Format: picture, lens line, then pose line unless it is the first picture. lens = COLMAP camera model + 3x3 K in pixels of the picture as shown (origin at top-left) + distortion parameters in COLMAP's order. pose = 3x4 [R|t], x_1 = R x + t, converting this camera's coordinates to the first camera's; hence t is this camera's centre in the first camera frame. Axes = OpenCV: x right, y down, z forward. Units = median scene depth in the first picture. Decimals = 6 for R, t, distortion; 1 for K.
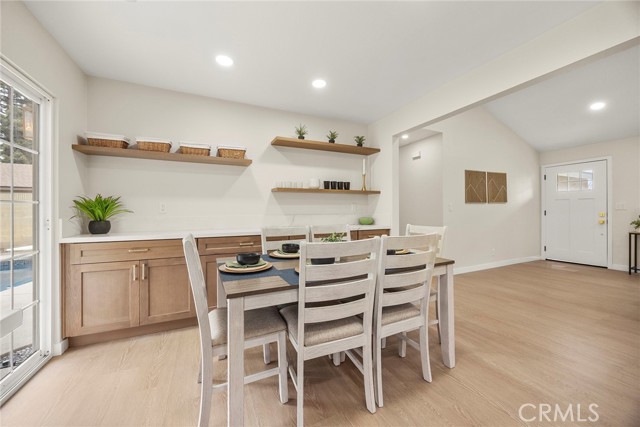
lens RADIAL K [[246.8, 0, 320.8], [0, 246.8, 210.0], [0, 0, 1]] dist [0.000347, 0.000003]
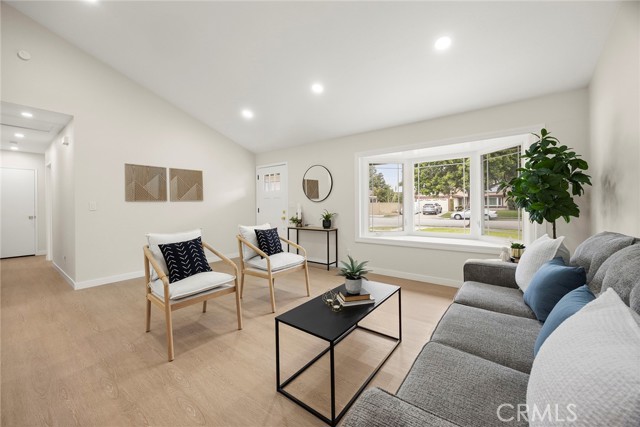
lens RADIAL K [[246.8, 0, 320.8], [0, 246.8, 205.2], [0, 0, 1]] dist [0.000347, 0.000003]
pose [[0.886838, -0.003067, 0.462070, 1.170631], [0.002528, 0.999995, 0.001787, -0.021614], [-0.462074, -0.000417, 0.886841, -0.165931]]
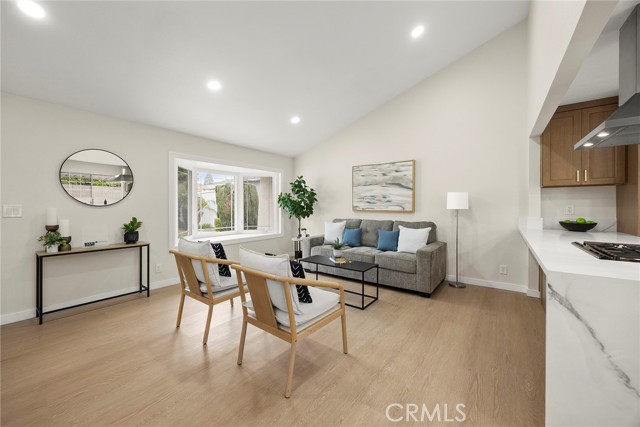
lens RADIAL K [[246.8, 0, 316.9], [0, 246.8, 207.6], [0, 0, 1]] dist [0.000347, 0.000003]
pose [[-0.466883, 0.001017, 0.884318, 0.557902], [0.000687, 0.999999, -0.000787, -0.032609], [-0.884319, 0.000240, -0.466884, 0.940562]]
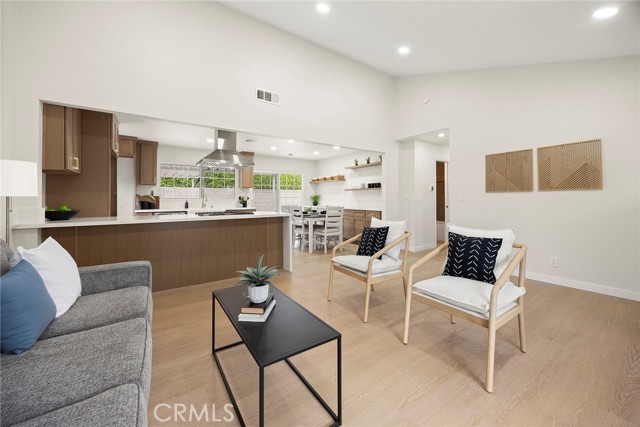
lens RADIAL K [[246.8, 0, 319.5], [0, 246.8, 197.1], [0, 0, 1]] dist [0.000347, 0.000003]
pose [[0.158905, -0.001192, -0.987293, 2.020954], [0.004014, 0.999992, -0.000561, -0.018321], [0.987286, -0.003874, 0.158908, 0.374352]]
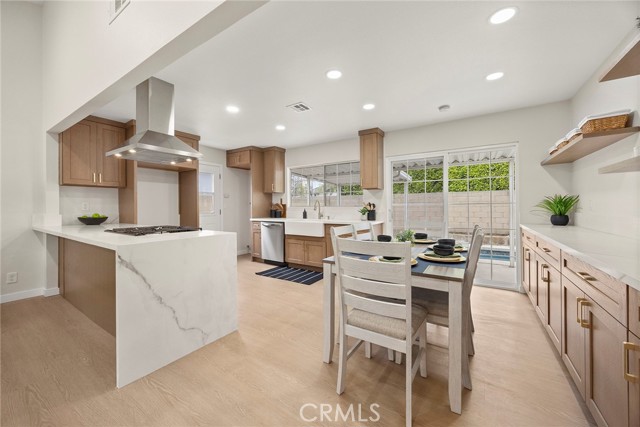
lens RADIAL K [[246.8, 0, 318.4], [0, 246.8, 206.1], [0, 0, 1]] dist [0.000347, 0.000003]
pose [[-0.853547, 0.007422, -0.520963, 0.647128], [0.011247, 0.999928, -0.004182, -0.008695], [0.520895, -0.009429, -0.853569, 1.104583]]
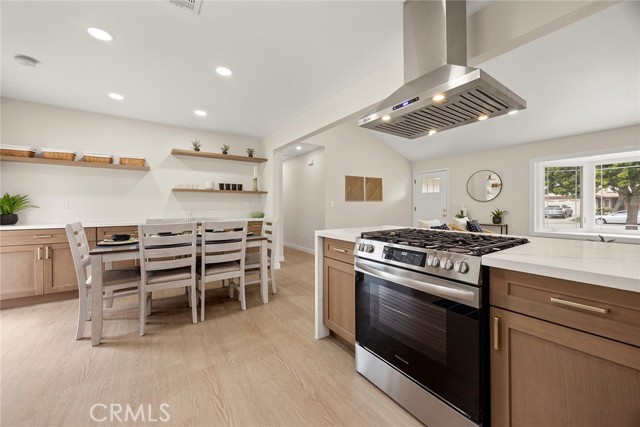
lens RADIAL K [[246.8, 0, 321.6], [0, 246.8, 207.3], [0, 0, 1]] dist [0.000347, 0.000003]
pose [[0.986410, 0.001650, 0.164297, 0.364944], [-0.002410, 0.999987, 0.004423, -0.001361], [-0.164288, -0.004759, 0.986401, -0.386106]]
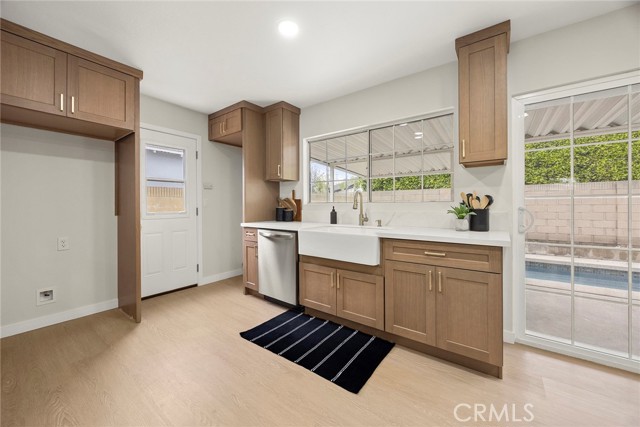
lens RADIAL K [[246.8, 0, 318.7], [0, 246.8, 204.8], [0, 0, 1]] dist [0.000347, 0.000003]
pose [[-0.885420, 0.006158, -0.464751, 0.347270], [0.009567, 0.999942, -0.004978, -0.001044], [0.464693, -0.008854, -0.885428, 0.443274]]
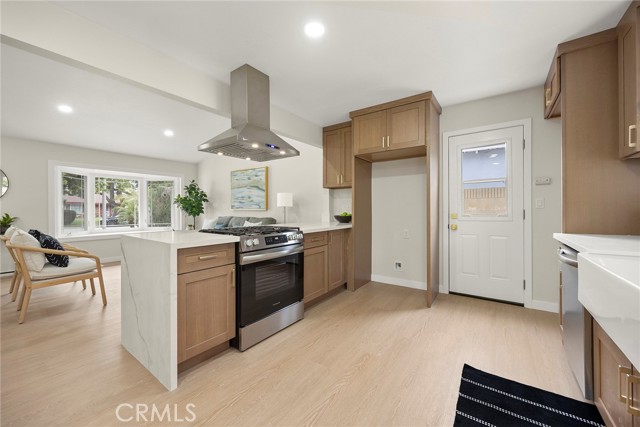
lens RADIAL K [[246.8, 0, 318.1], [0, 246.8, 211.0], [0, 0, 1]] dist [0.000347, 0.000003]
pose [[-0.476875, 0.002282, 0.878968, -0.128916], [0.005058, 0.999987, 0.000148, 0.002391], [-0.878957, 0.004516, -0.476880, 0.280638]]
